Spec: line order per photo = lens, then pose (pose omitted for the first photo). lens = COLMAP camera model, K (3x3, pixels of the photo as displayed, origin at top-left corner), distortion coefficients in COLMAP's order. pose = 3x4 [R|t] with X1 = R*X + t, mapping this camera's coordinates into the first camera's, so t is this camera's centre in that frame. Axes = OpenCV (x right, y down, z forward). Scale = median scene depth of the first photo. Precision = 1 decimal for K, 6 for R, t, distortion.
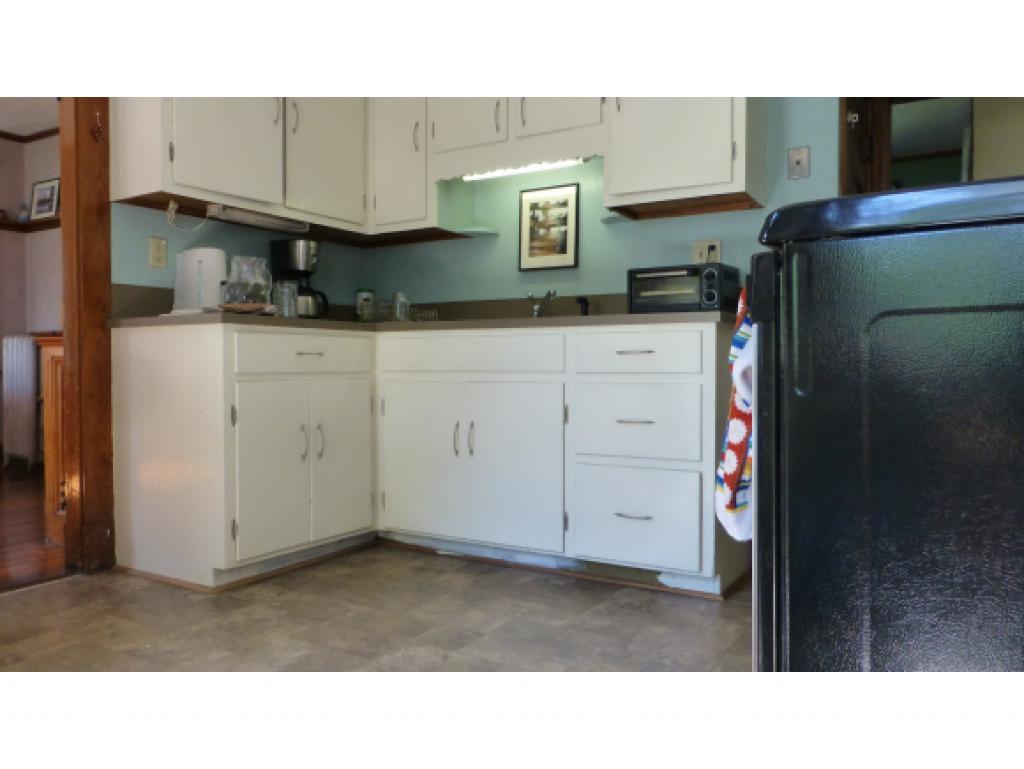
lens RADIAL K [[748.4, 0, 515.0], [0, 748.4, 386.8], [0, 0, 1]] dist [-0.033375, 0.005223]
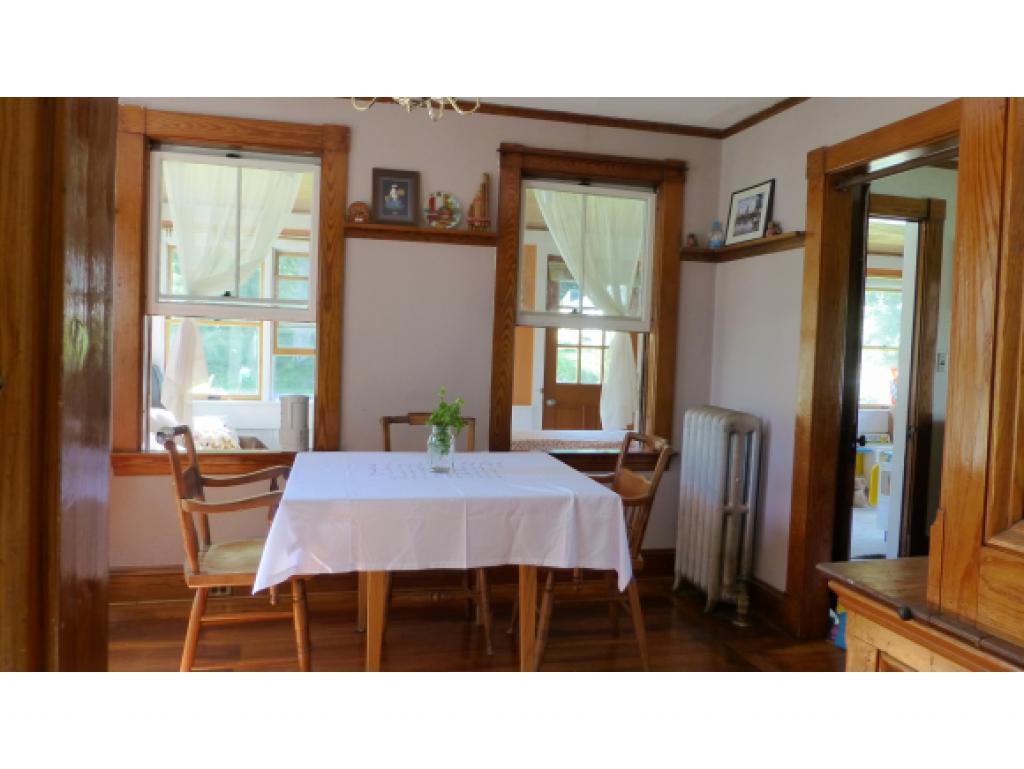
lens RADIAL K [[748.4, 0, 515.0], [0, 748.4, 386.8], [0, 0, 1]] dist [-0.033375, 0.005223]
pose [[0.708569, 0.053825, -0.703585, -0.518513], [-0.053223, 0.998323, 0.022773, -0.171931], [0.703631, 0.021311, 0.710246, 0.629507]]
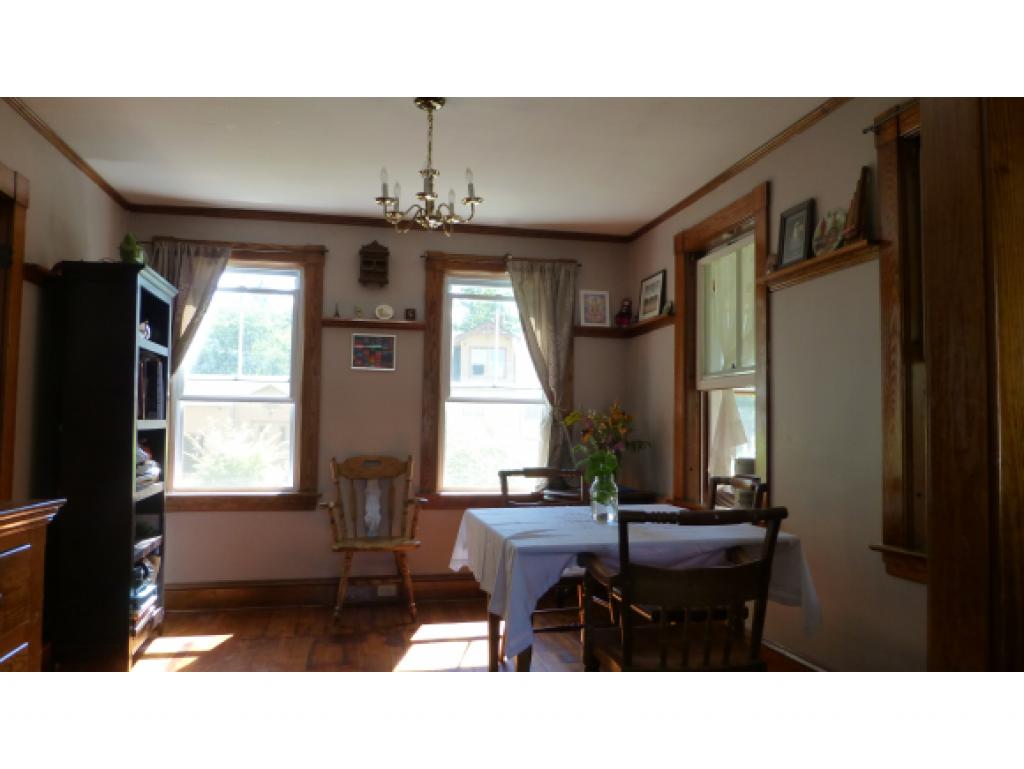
lens RADIAL K [[748.4, 0, 515.0], [0, 748.4, 386.8], [0, 0, 1]] dist [-0.033375, 0.005223]
pose [[-0.728546, -0.048097, -0.683307, -0.501461], [-0.031011, 0.998825, -0.037242, -0.169772], [0.684295, -0.005942, -0.729181, 1.757998]]
